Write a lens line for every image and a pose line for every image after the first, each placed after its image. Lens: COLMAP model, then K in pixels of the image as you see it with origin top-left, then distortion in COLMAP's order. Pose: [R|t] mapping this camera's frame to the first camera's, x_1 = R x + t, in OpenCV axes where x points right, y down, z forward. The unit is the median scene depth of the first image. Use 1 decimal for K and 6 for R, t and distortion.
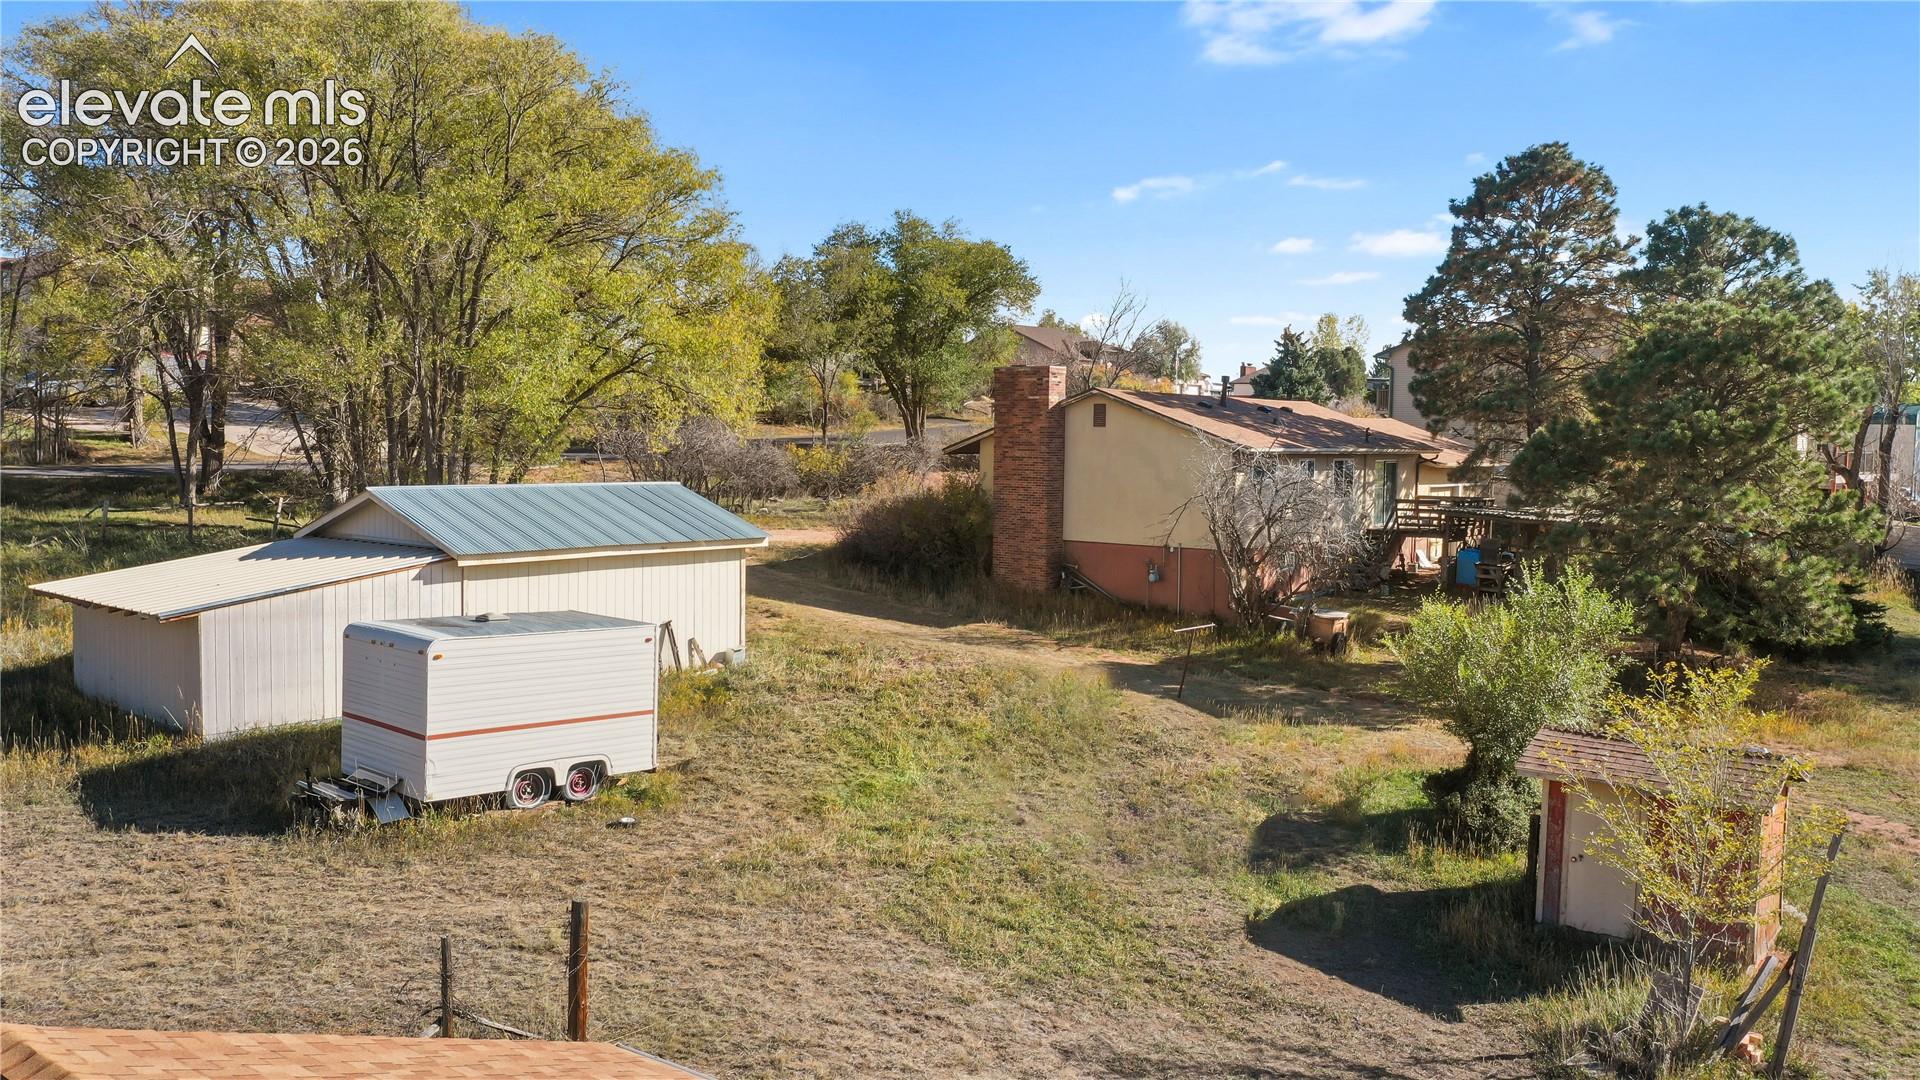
lens RADIAL K [[1542.9, 0, 992.3], [0, 1542.9, 537.5], [0, 0, 1]] dist [0.071459, -0.152120]
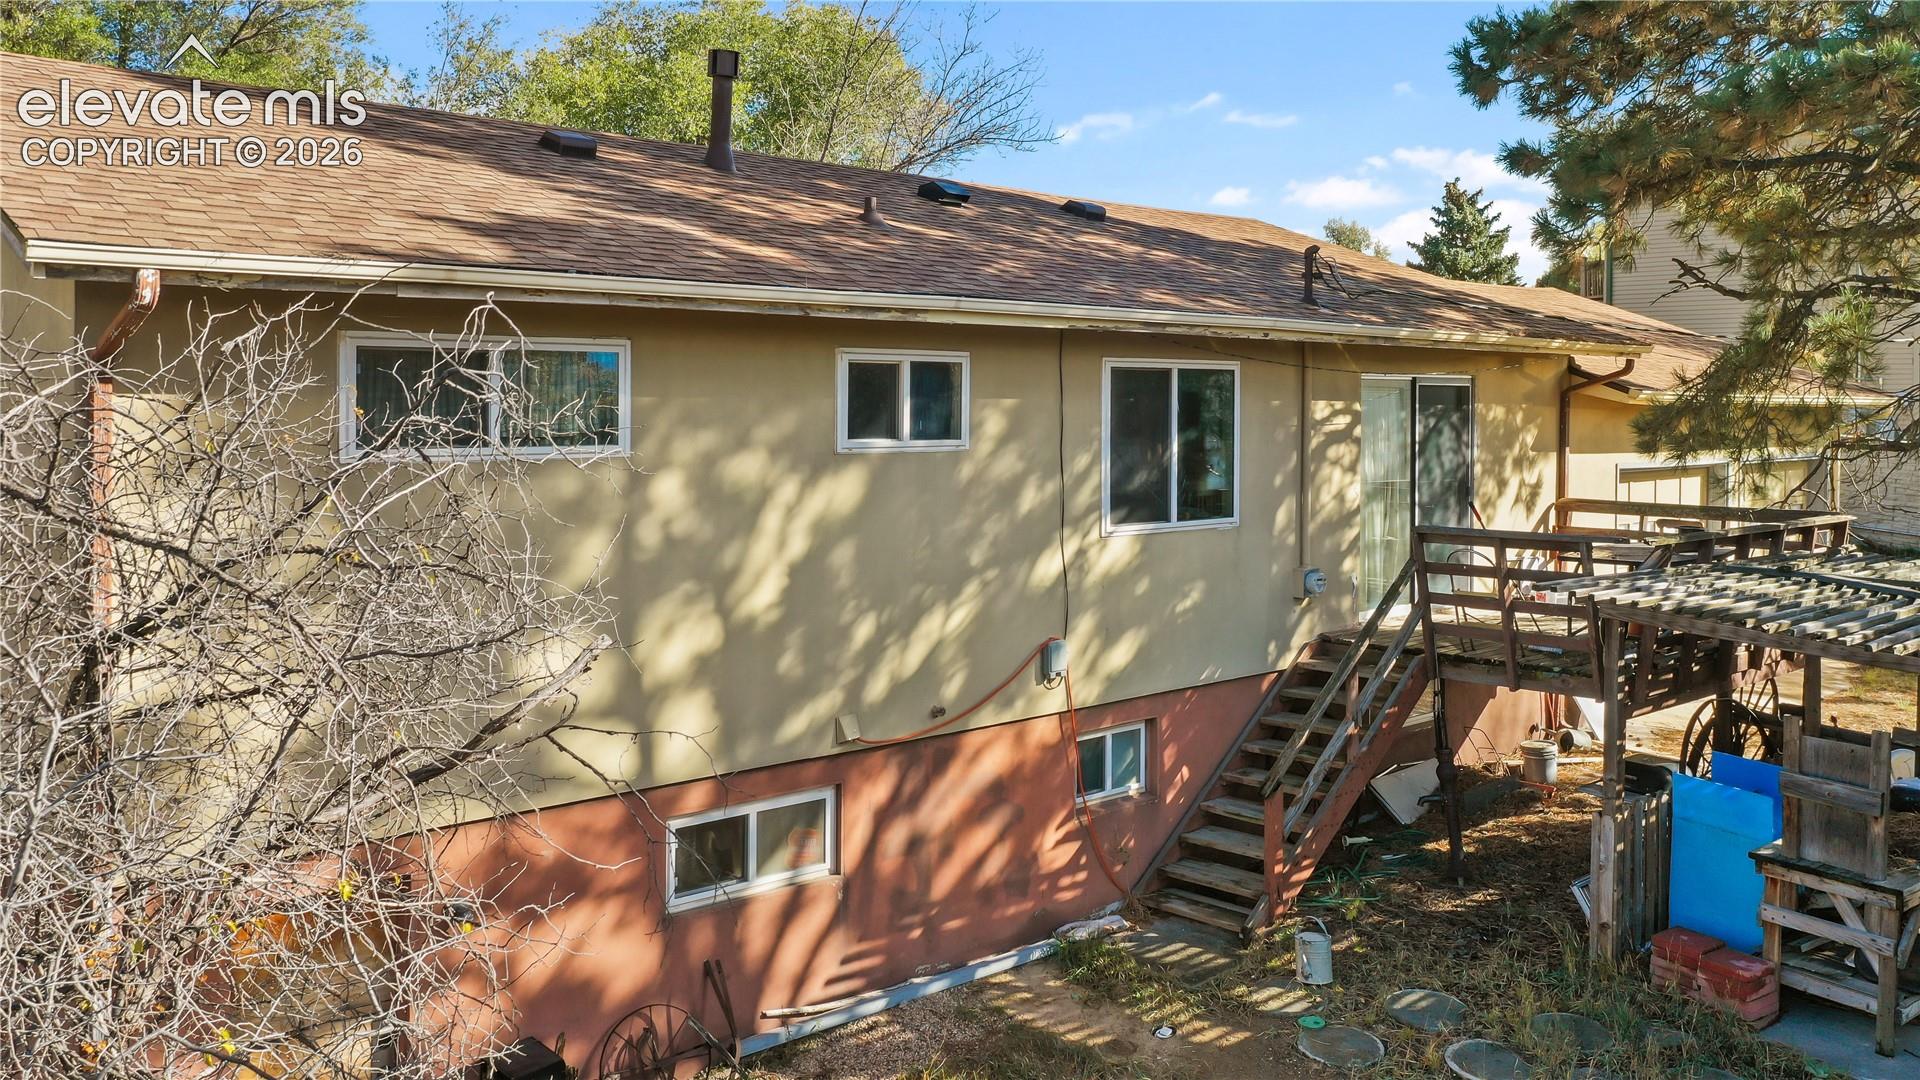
lens RADIAL K [[1548.5, 0, 960.7], [0, 1548.5, 417.3], [0, 0, 1]] dist [-0.005319, -0.006245]
pose [[0.979643, -0.004024, -0.200709, 0.253966], [-0.006262, 0.998700, -0.050585, -0.030790], [0.200651, 0.050812, 0.978344, 0.790638]]
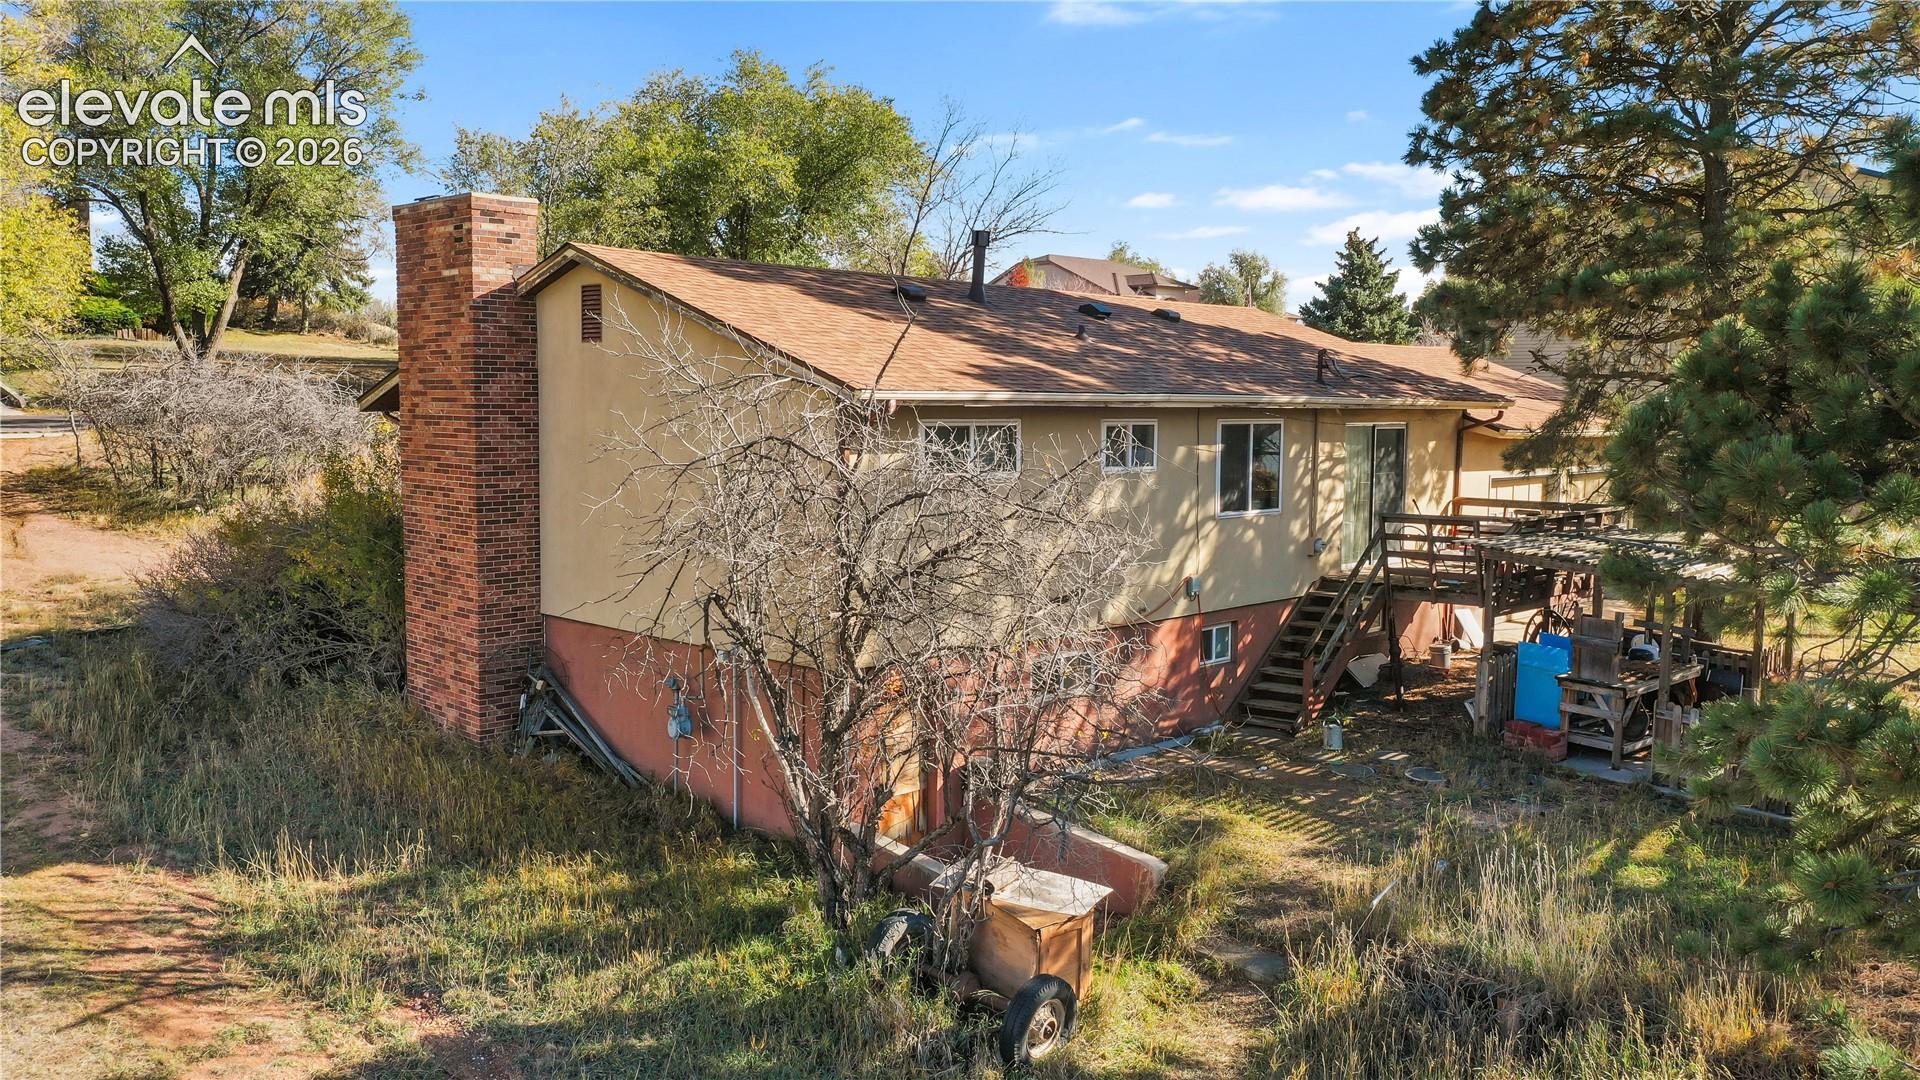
lens RADIAL K [[1513.6, 0, 960.0], [0, 1513.6, 540.0], [0, 0, 1]] dist [-0.006371, -0.000945]
pose [[0.991613, 0.007762, -0.129010, 0.210307], [-0.004126, 0.999587, 0.028430, -0.030375], [0.129177, -0.027659, 0.991236, 0.598491]]
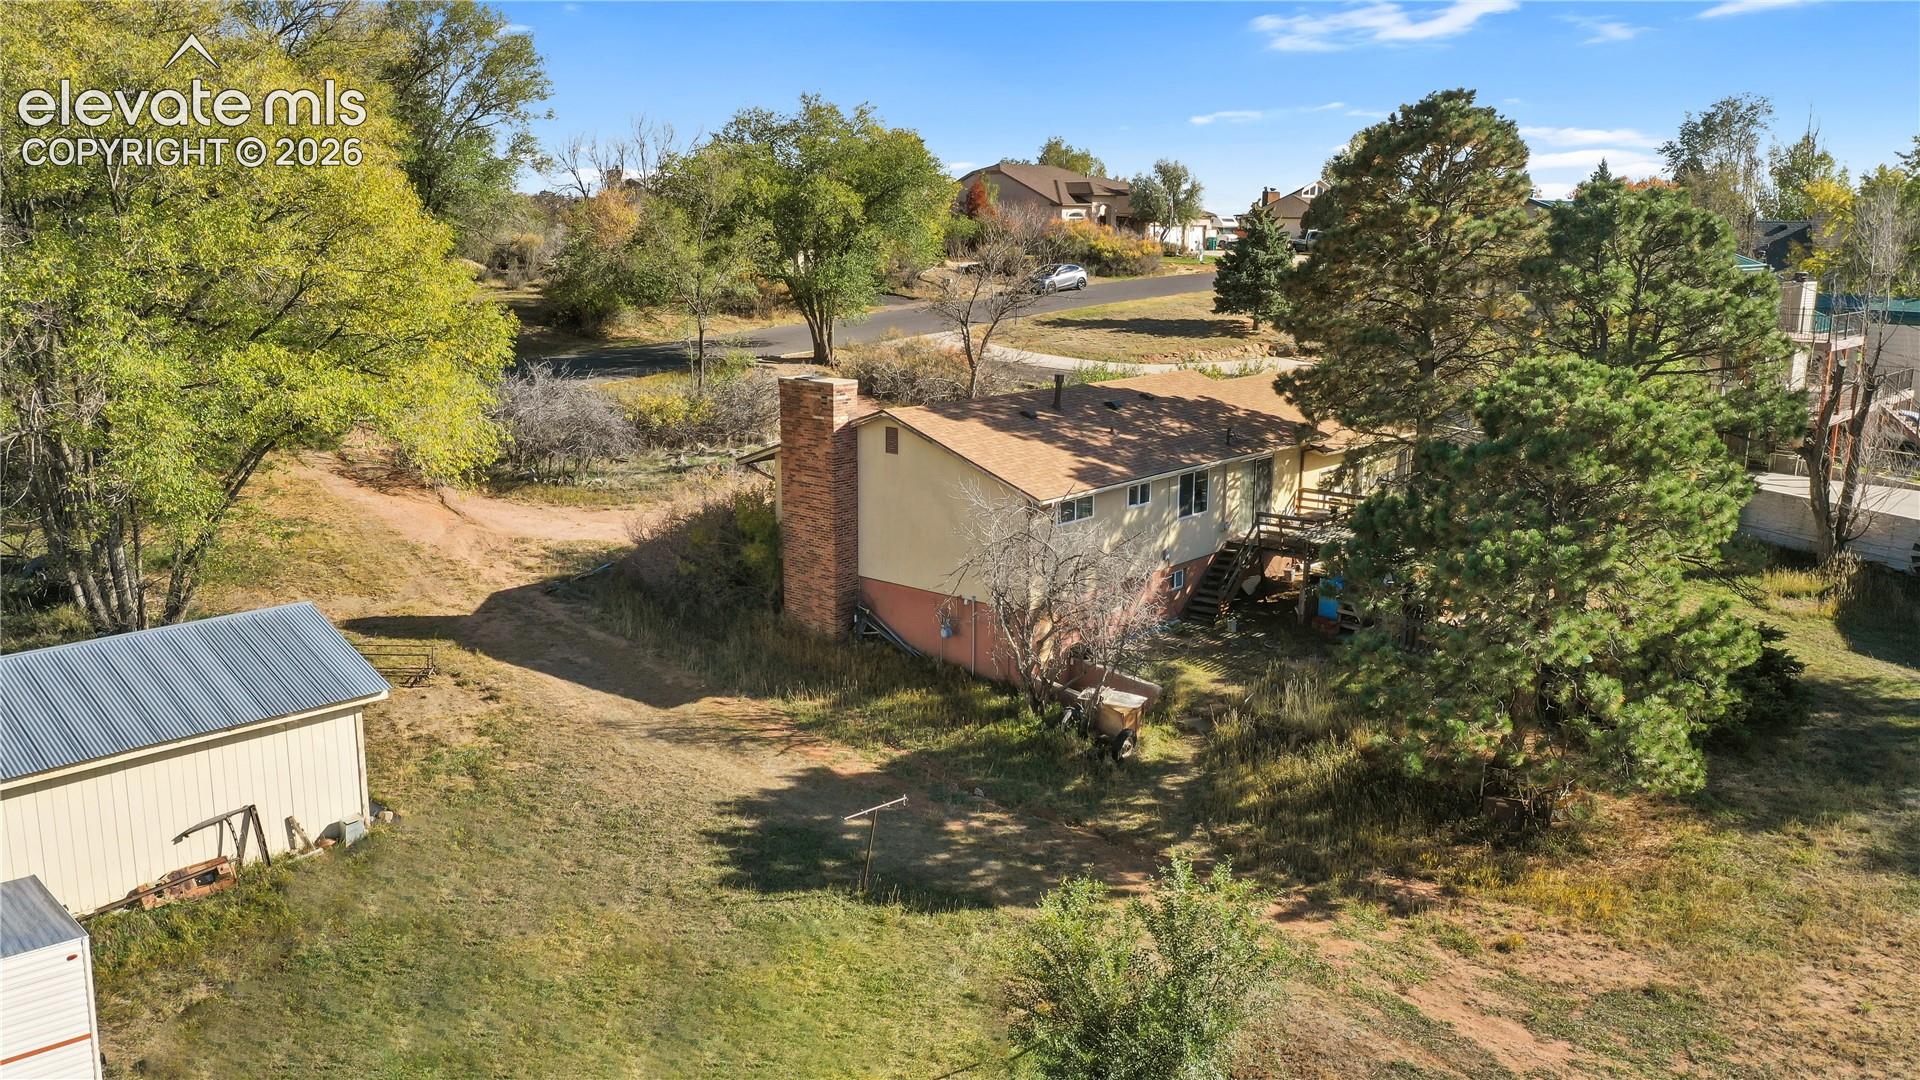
lens RADIAL K [[1532.9, 0, 960.0], [0, 1532.9, 540.0], [0, 0, 1]] dist [-0.013790, -0.001732]
pose [[0.997636, 0.006559, -0.068399, 0.161776], [0.003480, 0.989332, 0.145638, -0.144346], [0.068625, -0.145532, 0.986971, 0.140360]]
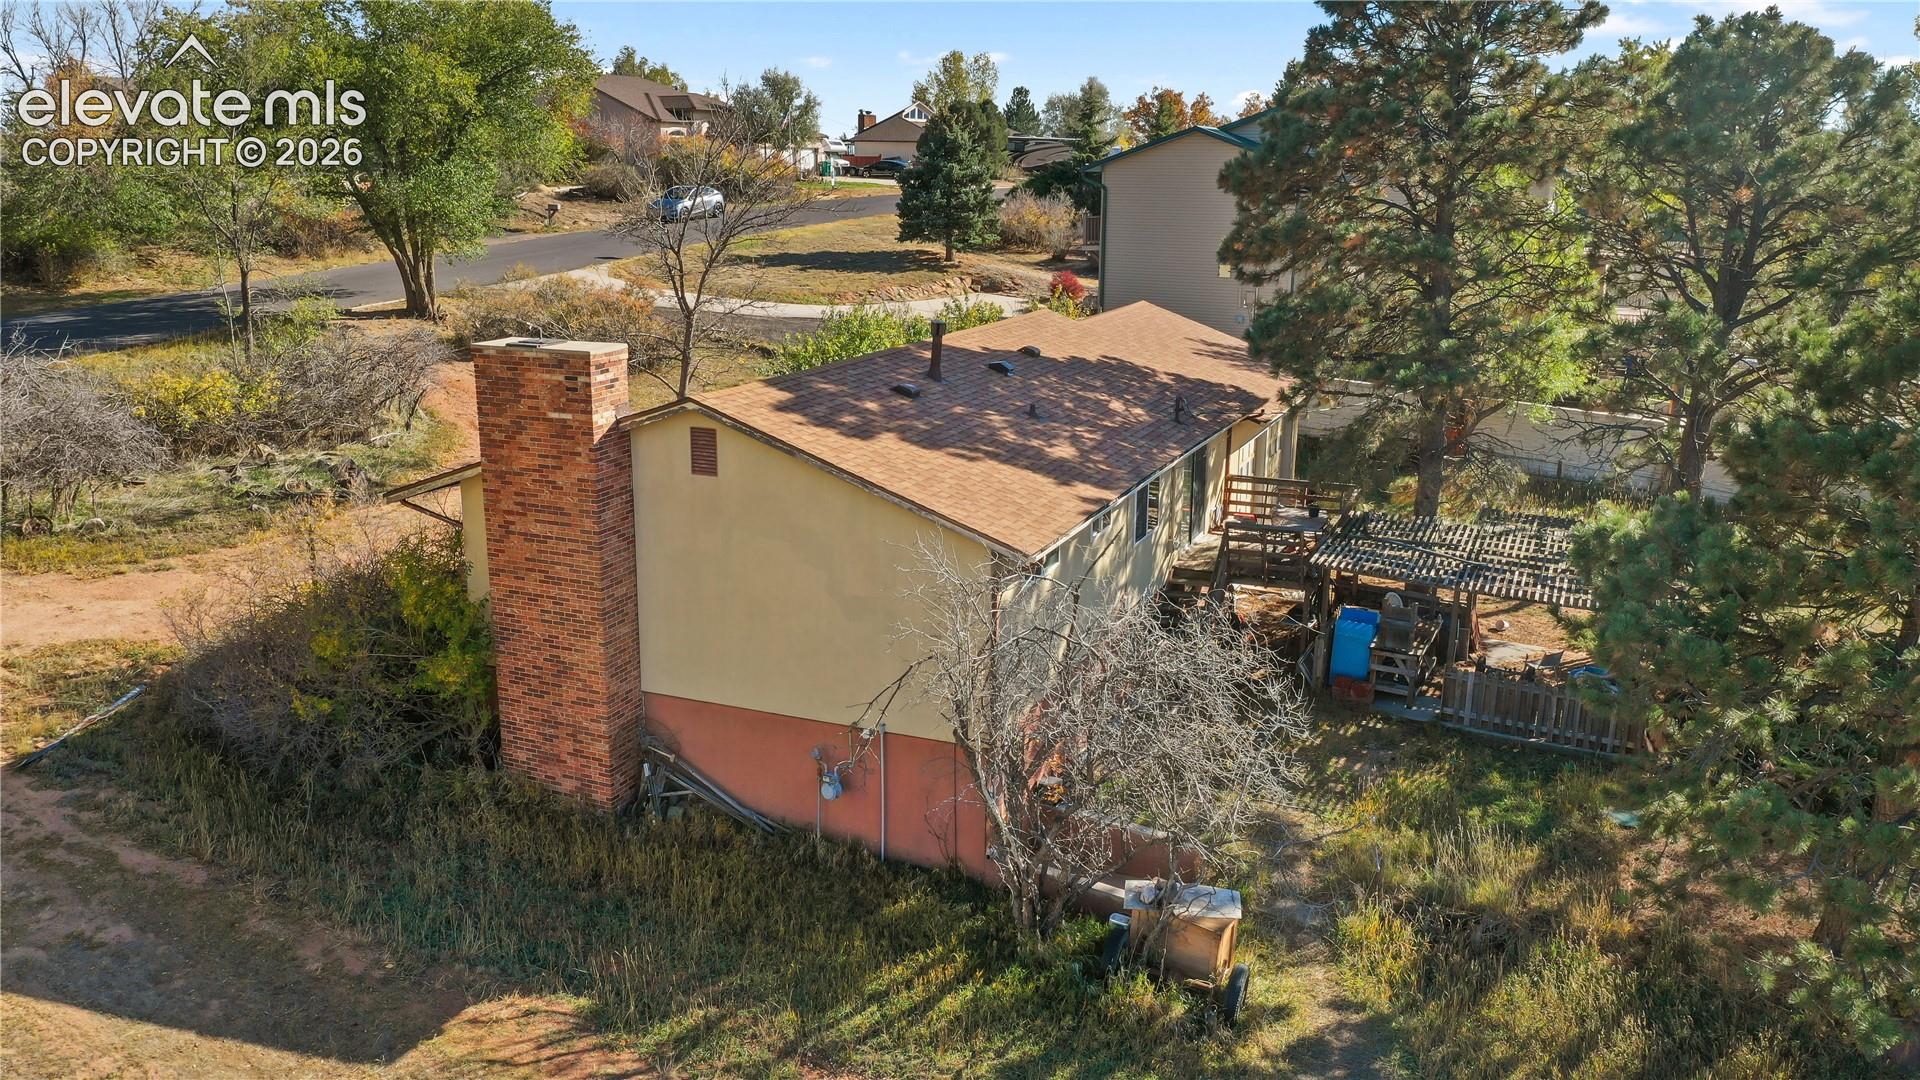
lens RADIAL K [[1524.5, 0, 960.0], [0, 1524.5, 540.0], [0, 0, 1]] dist [-0.006638, -0.004052]
pose [[0.972489, -0.063028, 0.224261, 0.037951], [0.020754, 0.982315, 0.186080, -0.134040], [-0.232023, -0.176307, 0.956599, 0.509103]]
